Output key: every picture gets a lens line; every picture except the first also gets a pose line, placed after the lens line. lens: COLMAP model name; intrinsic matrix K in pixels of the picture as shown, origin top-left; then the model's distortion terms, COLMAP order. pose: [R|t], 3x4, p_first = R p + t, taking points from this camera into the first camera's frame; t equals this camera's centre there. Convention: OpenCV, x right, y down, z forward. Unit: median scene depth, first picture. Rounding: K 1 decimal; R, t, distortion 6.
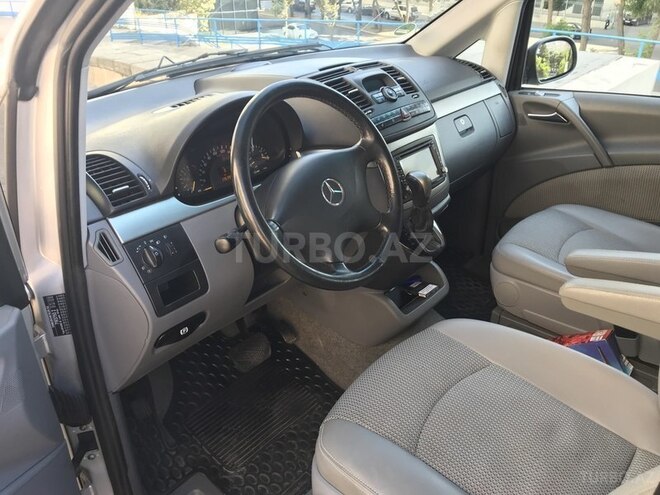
lens RADIAL K [[537.4, 0, 326.1], [0, 537.4, 246.1], [0, 0, 1]] dist [0.012775, -0.005058]
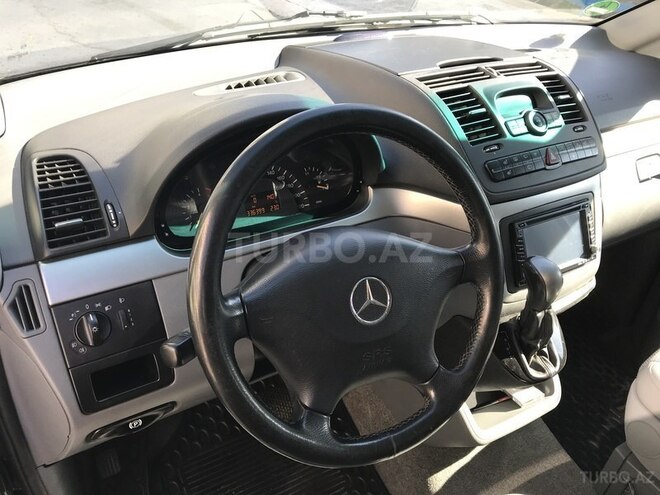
lens RADIAL K [[542.0, 0, 330.0], [0, 542.0, 247.5], [0, 0, 1]] dist [0.001698, -0.000202]
pose [[0.944795, 0.238605, -0.224564, 0.082484], [-0.214614, 0.968519, 0.126143, -0.207560], [0.247593, -0.070985, 0.966260, 0.372195]]
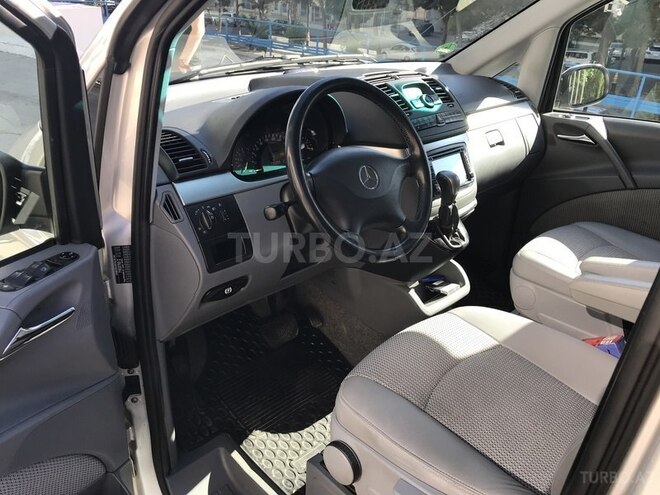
lens RADIAL K [[537.4, 0, 326.1], [0, 537.4, 246.1], [0, 0, 1]] dist [0.012775, -0.005058]
pose [[0.995582, 0.080638, -0.048101, -0.013000], [-0.082460, 0.995901, -0.037170, 0.085829], [0.044906, 0.040973, 0.998151, -0.110147]]
